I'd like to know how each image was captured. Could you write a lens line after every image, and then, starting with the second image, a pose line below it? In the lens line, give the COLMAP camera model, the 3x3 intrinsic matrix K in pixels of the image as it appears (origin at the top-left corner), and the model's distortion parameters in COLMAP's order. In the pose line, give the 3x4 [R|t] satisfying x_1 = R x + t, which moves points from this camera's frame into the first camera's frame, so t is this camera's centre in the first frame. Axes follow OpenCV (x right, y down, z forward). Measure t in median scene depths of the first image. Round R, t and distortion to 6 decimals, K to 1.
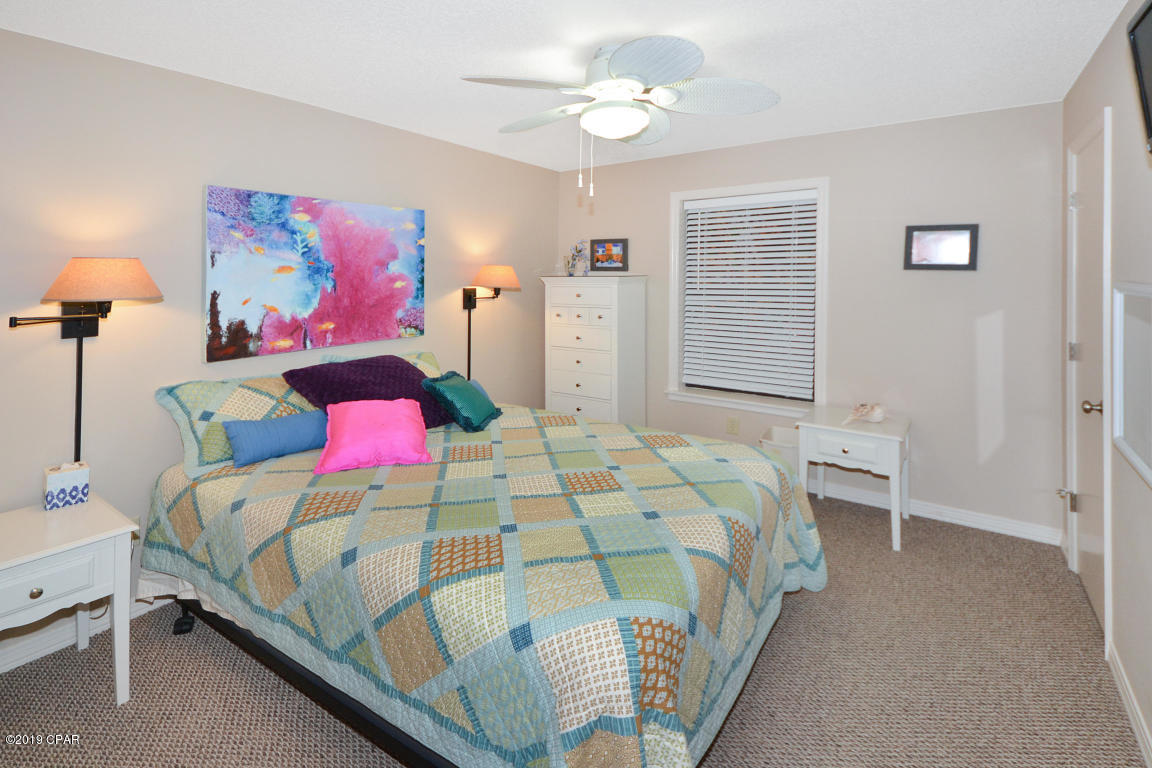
lens RADIAL K [[506.7, 0, 574.5], [0, 506.7, 385.0], [0, 0, 1]] dist [-0.001810, -0.000444]
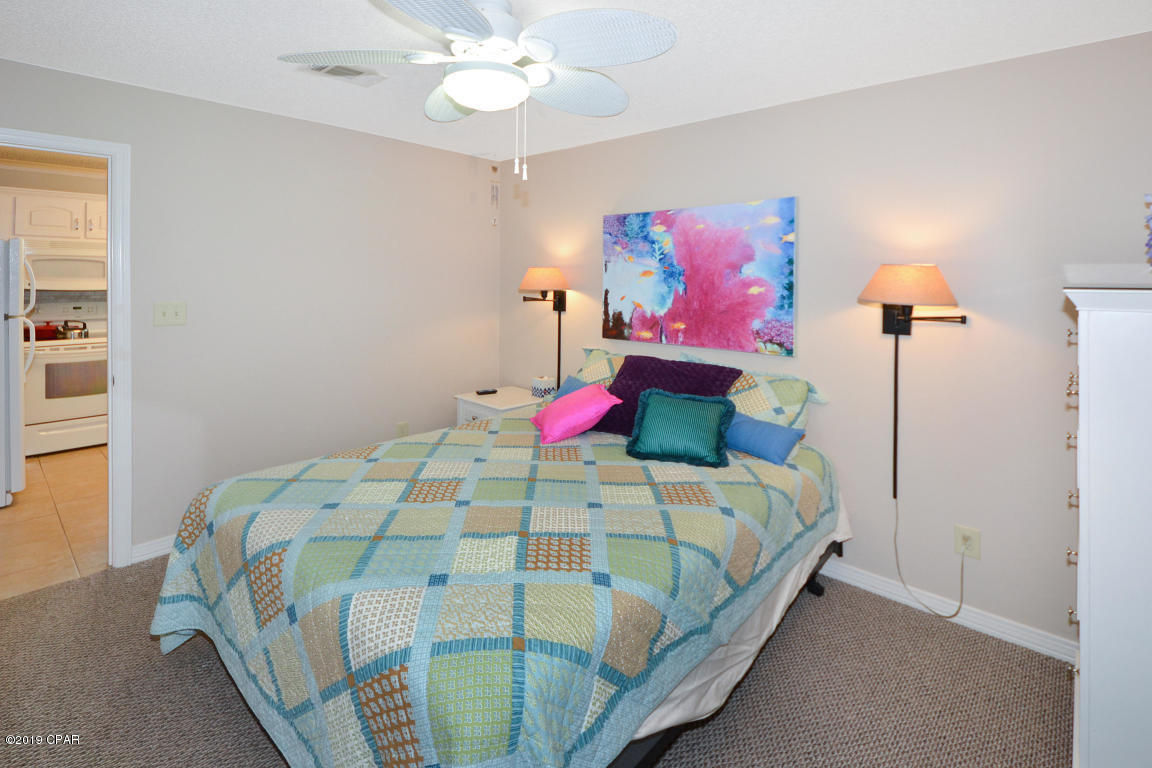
lens RADIAL K [[544.9, 0, 573.9], [0, 544.9, 362.1], [0, 0, 1]] dist [0.001165, -0.000076]
pose [[-0.135734, 0.152299, -0.978970, 0.694708], [-0.219680, 0.958891, 0.179634, -0.205290], [0.966083, 0.239443, -0.096697, 0.936597]]
